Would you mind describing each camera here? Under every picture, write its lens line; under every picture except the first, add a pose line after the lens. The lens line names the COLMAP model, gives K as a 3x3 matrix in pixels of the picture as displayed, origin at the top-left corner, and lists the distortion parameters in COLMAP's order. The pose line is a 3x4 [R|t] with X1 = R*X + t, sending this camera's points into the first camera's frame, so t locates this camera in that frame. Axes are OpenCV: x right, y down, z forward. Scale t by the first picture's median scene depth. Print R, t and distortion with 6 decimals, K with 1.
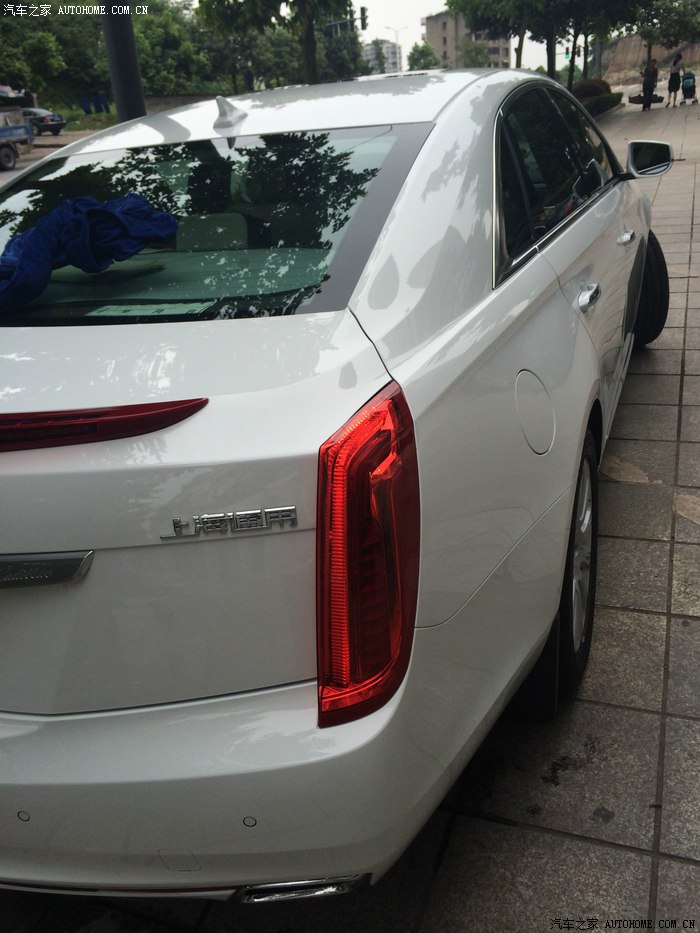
lens RADIAL K [[805.5, 0, 341.3], [0, 805.5, 473.3], [0, 0, 1]] dist [0.055270, -0.075215]
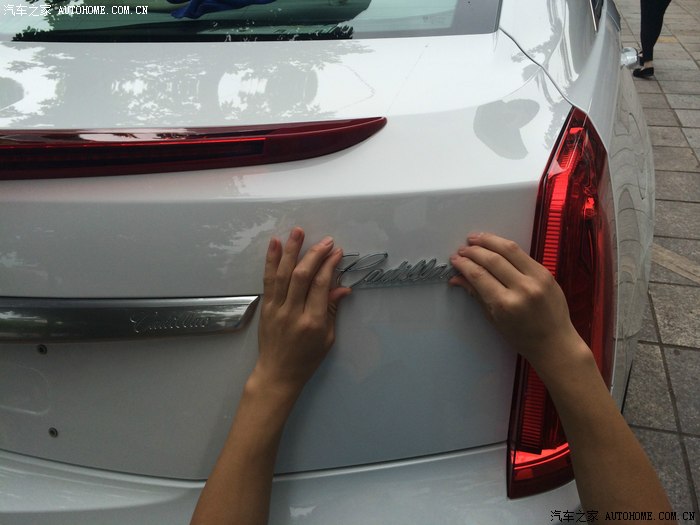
lens RADIAL K [[604.3, 0, 347.3], [0, 604.3, 264.2], [0, 0, 1]] dist [0.055270, -0.075215]
pose [[0.993436, 0.019791, 0.112669, -0.158909], [-0.028021, 0.997016, 0.071932, 0.009509], [-0.110909, -0.074617, 0.991026, 0.206675]]
